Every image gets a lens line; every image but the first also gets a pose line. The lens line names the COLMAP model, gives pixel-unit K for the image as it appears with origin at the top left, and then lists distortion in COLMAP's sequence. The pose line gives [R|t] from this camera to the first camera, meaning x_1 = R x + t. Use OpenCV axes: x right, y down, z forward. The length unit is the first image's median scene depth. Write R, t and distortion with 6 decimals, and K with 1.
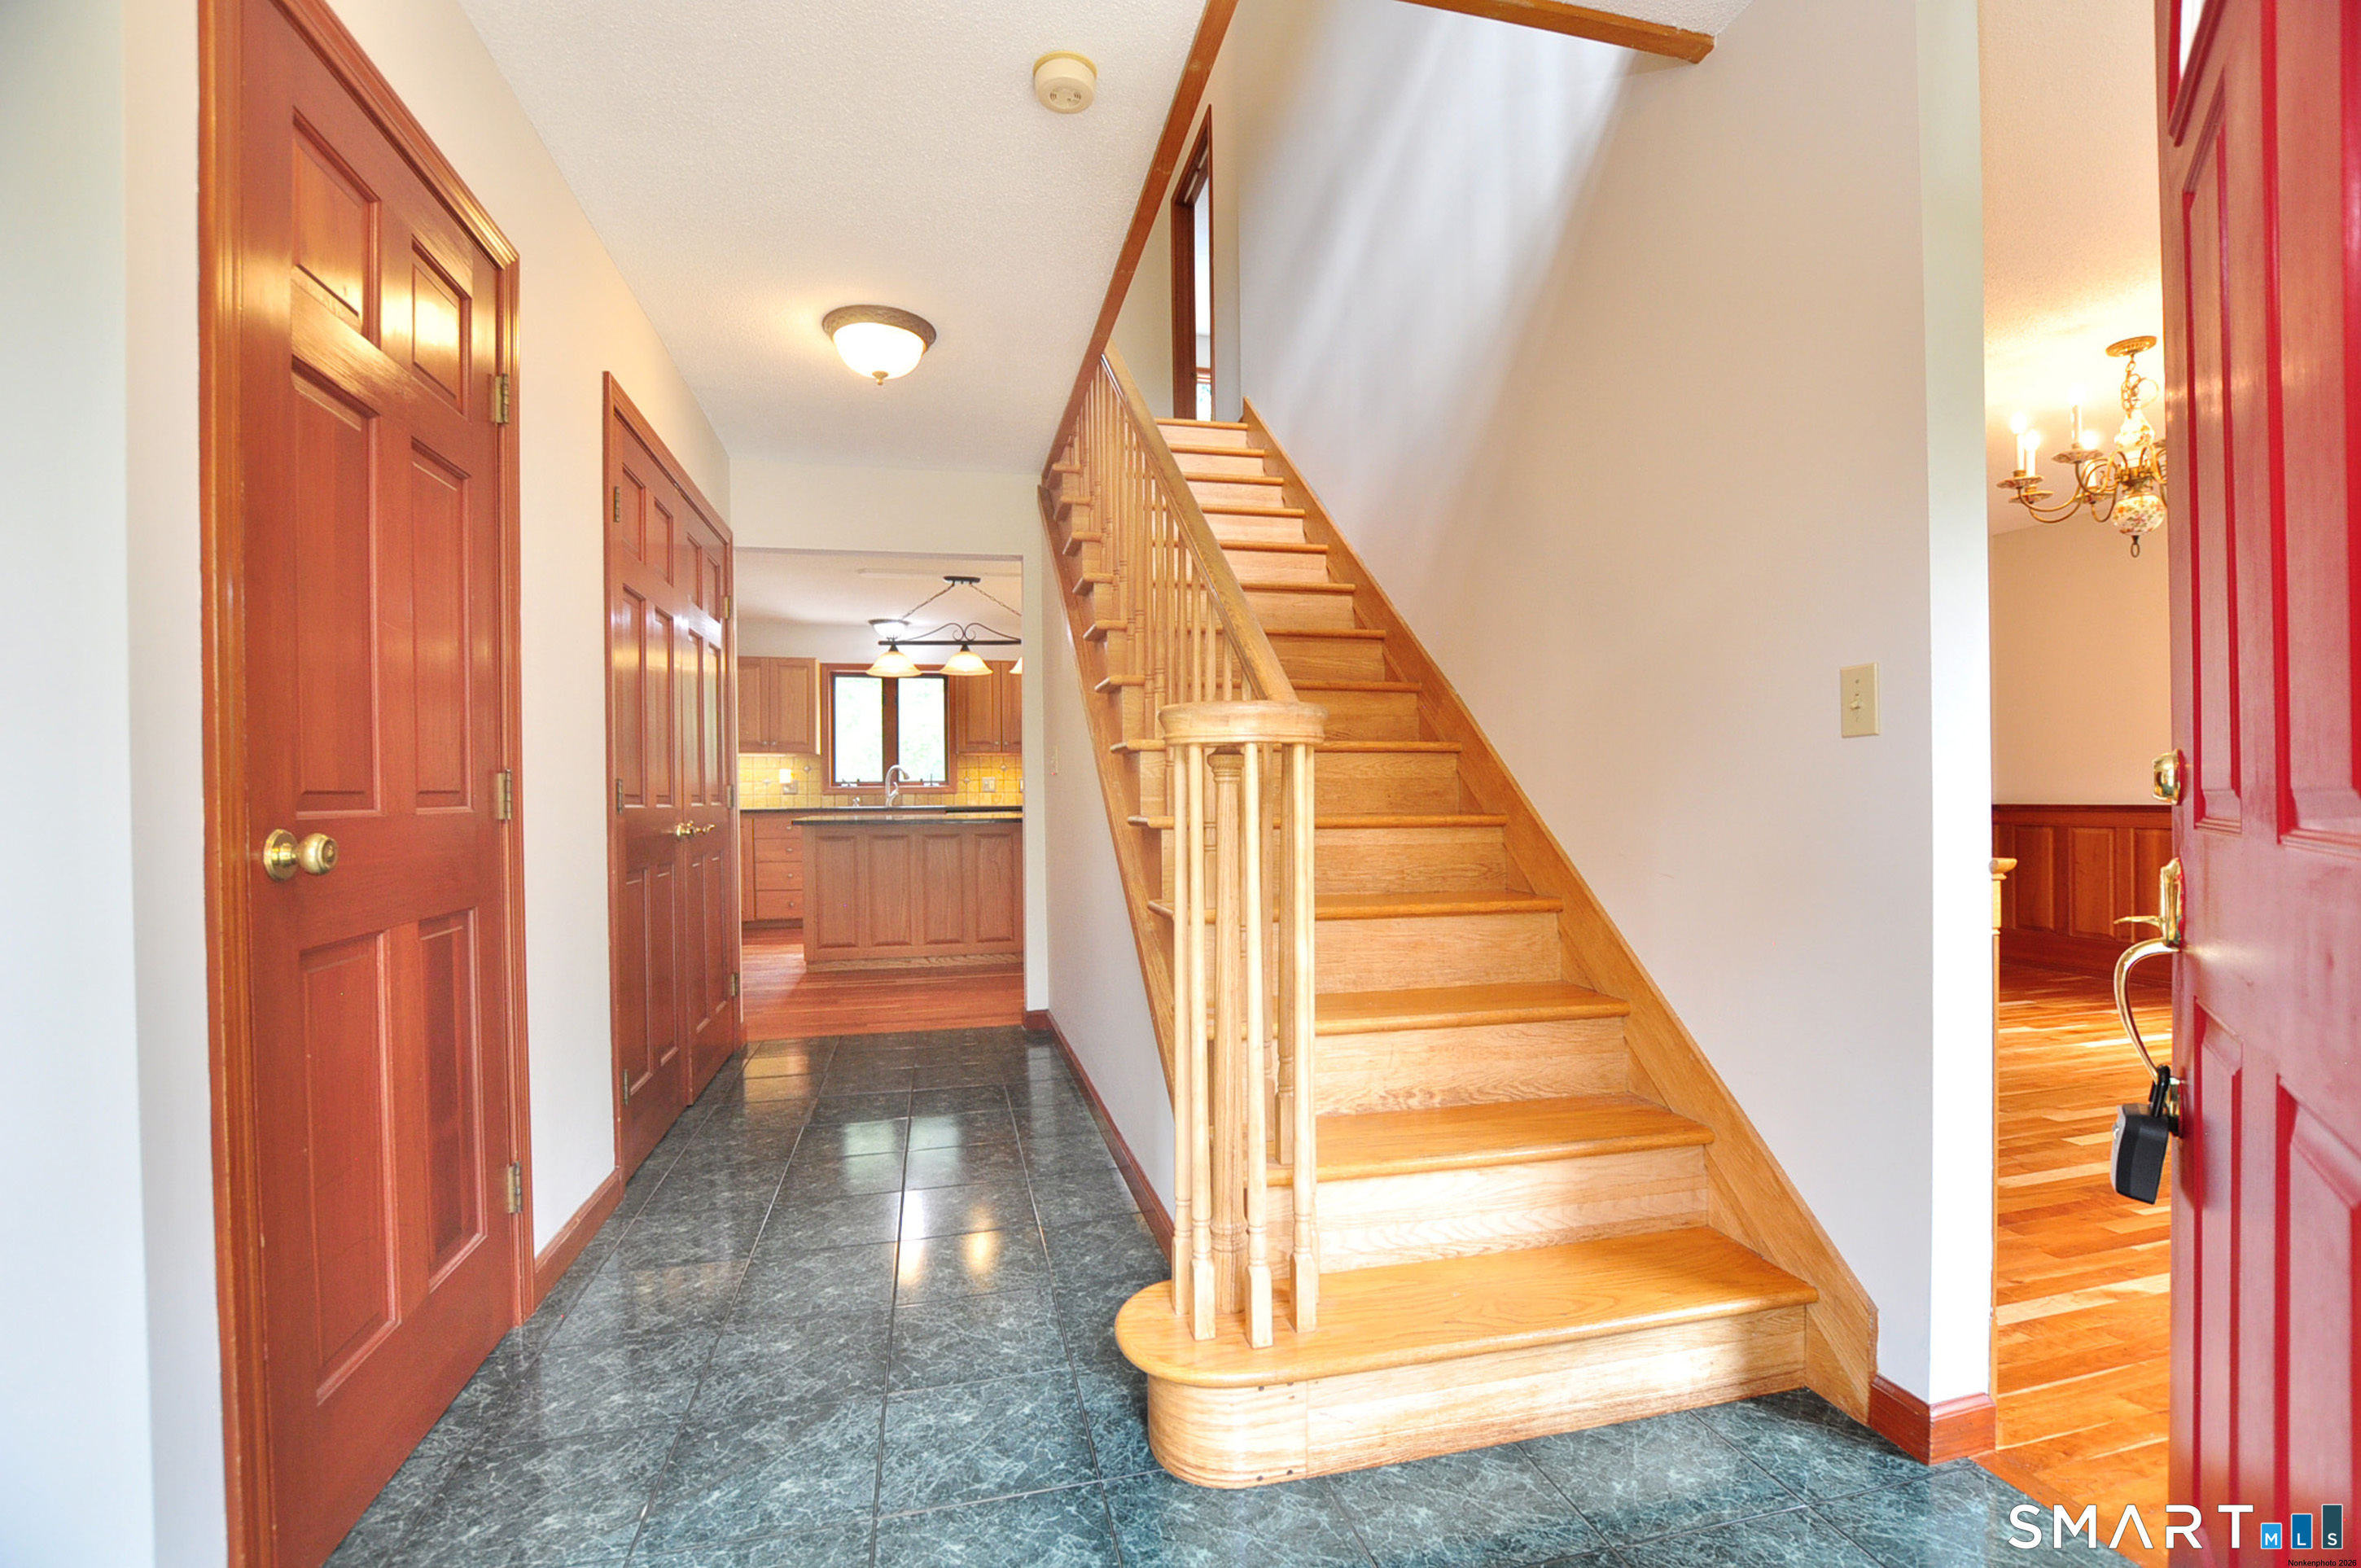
lens RADIAL K [[1041.3, 0, 1191.2], [0, 1041.3, 768.8], [0, 0, 1]] dist [-0.029717, 0.003463]
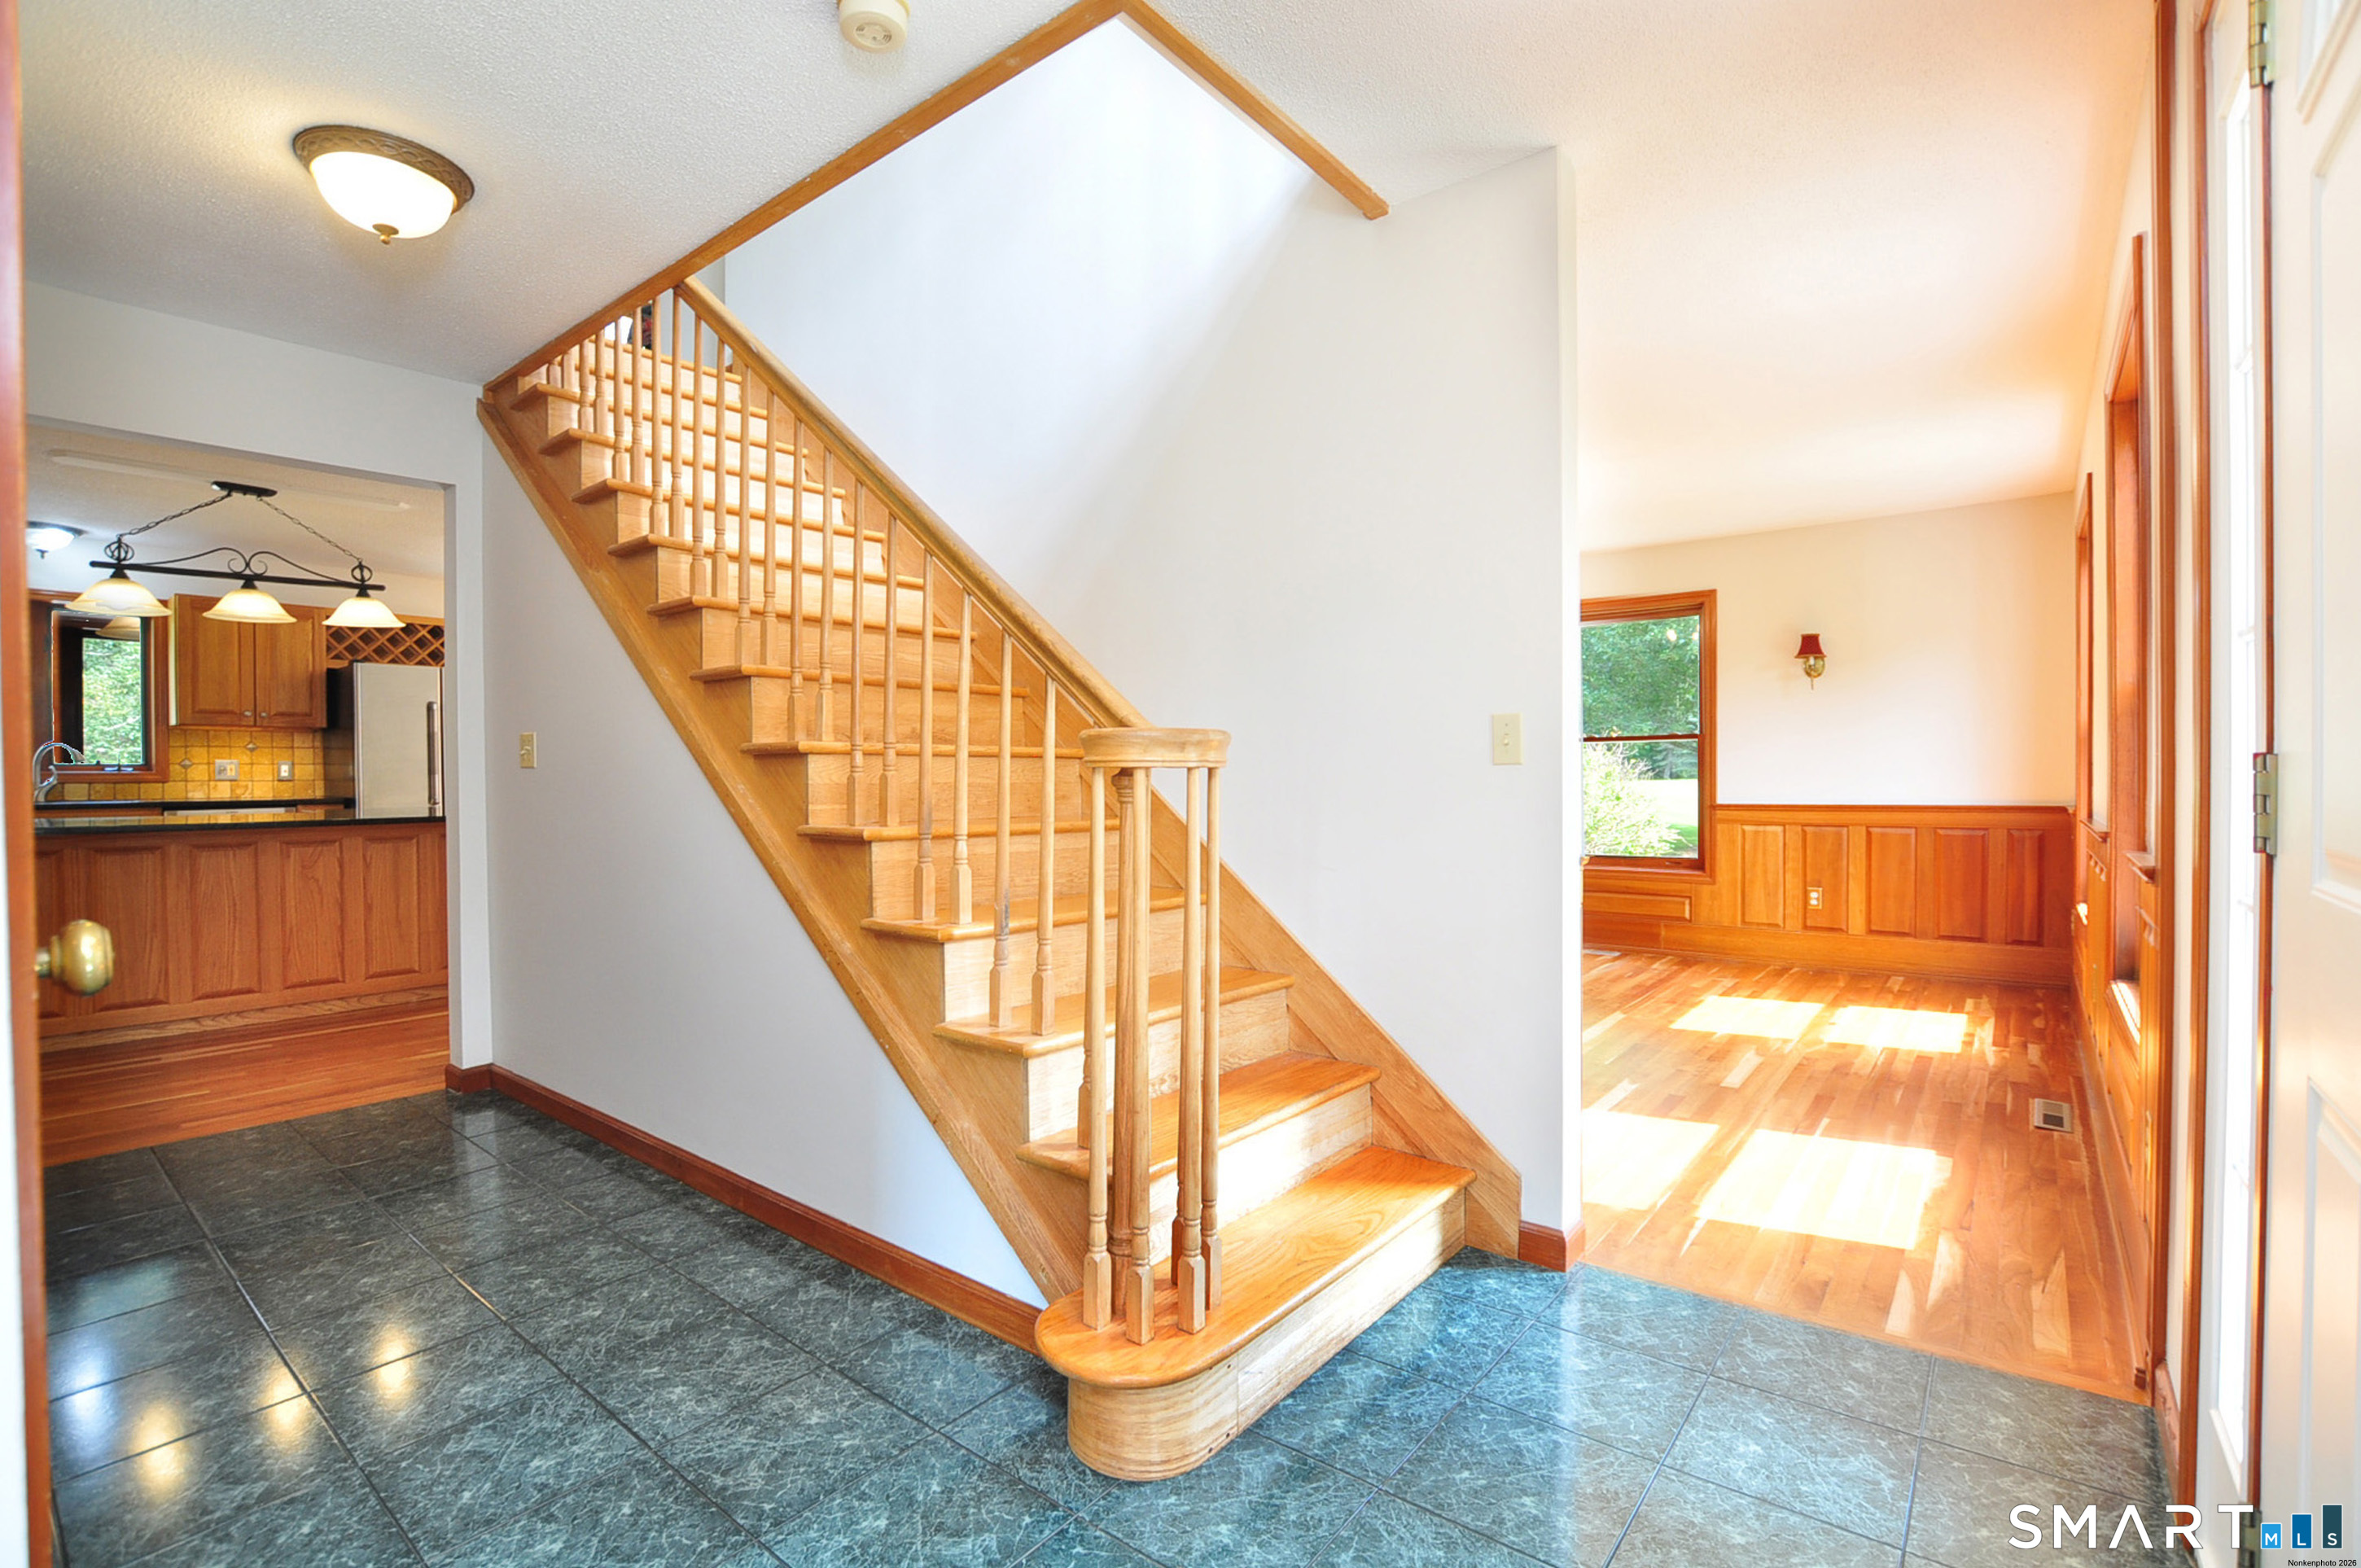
lens RADIAL K [[1041.3, 0, 1195.3], [0, 1041.3, 767.7], [0, 0, 1]] dist [-0.029717, 0.003463]
pose [[0.793090, 0.013327, 0.608959, -0.314441], [-0.021437, 0.999752, 0.006040, -0.017017], [-0.608728, -0.017844, 0.793179, 0.084554]]
